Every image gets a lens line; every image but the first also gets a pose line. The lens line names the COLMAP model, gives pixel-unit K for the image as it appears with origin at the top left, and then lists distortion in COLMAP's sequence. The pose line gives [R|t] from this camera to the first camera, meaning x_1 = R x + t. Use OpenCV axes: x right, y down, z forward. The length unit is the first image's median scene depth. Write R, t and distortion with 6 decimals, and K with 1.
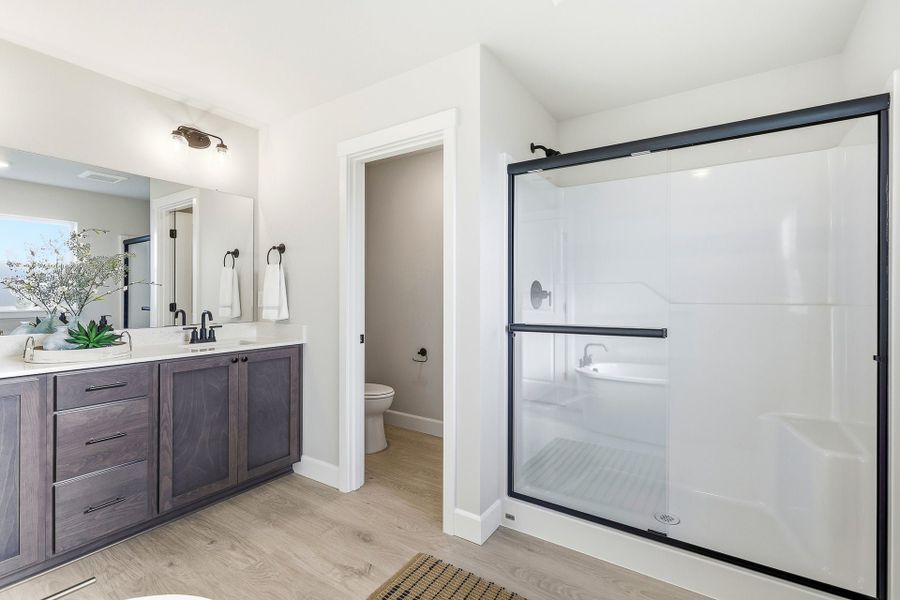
lens RADIAL K [[422.0, 0, 451.8], [0, 422.0, 296.5], [0, 0, 1]] dist [-0.018404, 0.001968]
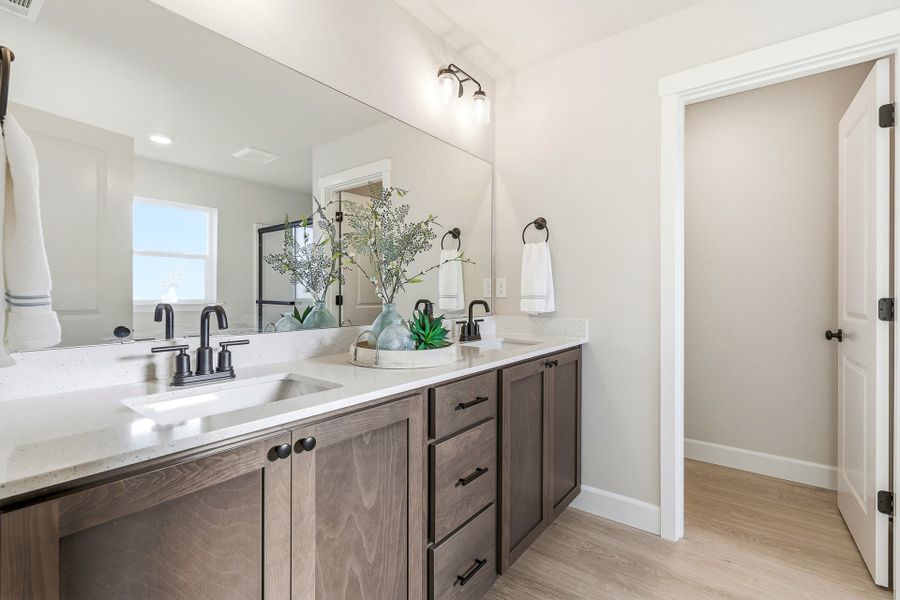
lens RADIAL K [[422.0, 0, 446.2], [0, 422.0, 299.4], [0, 0, 1]] dist [-0.018404, 0.001968]
pose [[0.995639, 0.004927, -0.093162, -0.542174], [-0.004123, 0.999953, 0.008817, 0.025016], [0.093201, -0.008395, 0.995612, 0.200773]]
